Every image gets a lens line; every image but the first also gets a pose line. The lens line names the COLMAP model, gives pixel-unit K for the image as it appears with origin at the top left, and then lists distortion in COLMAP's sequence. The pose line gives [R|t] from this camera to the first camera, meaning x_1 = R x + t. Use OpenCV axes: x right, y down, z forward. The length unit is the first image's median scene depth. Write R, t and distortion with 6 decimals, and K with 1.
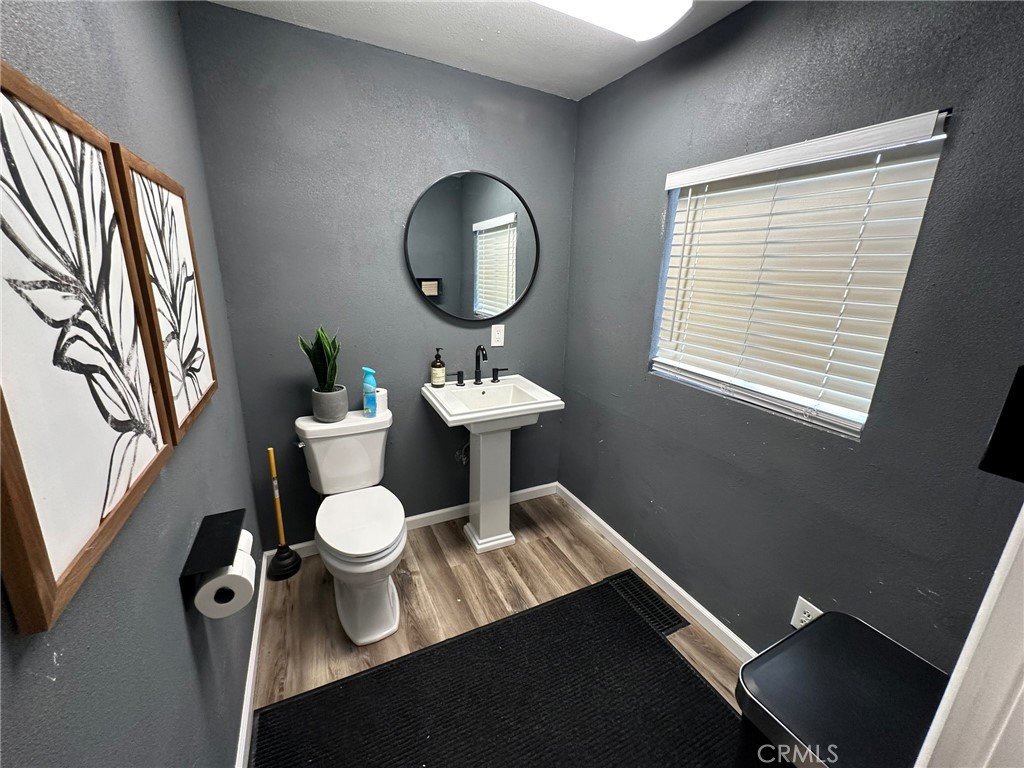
lens RADIAL K [[403.5, 0, 512.0], [0, 403.5, 384.0], [0, 0, 1]] dist [0.000038, -0.000016]
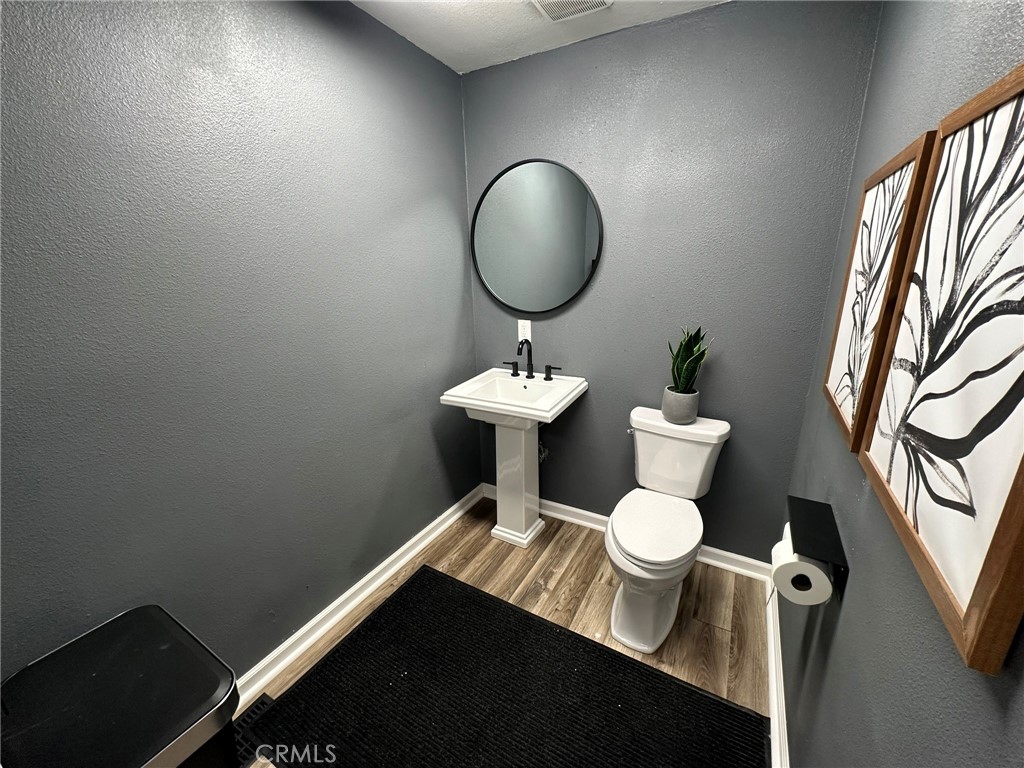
lens RADIAL K [[411.6, 0, 512.0], [0, 411.6, 384.0], [0, 0, 1]] dist [-0.000759, -0.000404]
pose [[0.549124, 0.189285, -0.814023, 0.709802], [-0.199287, 0.975574, 0.092415, -0.068427], [0.811632, 0.111477, 0.573433, 0.373312]]
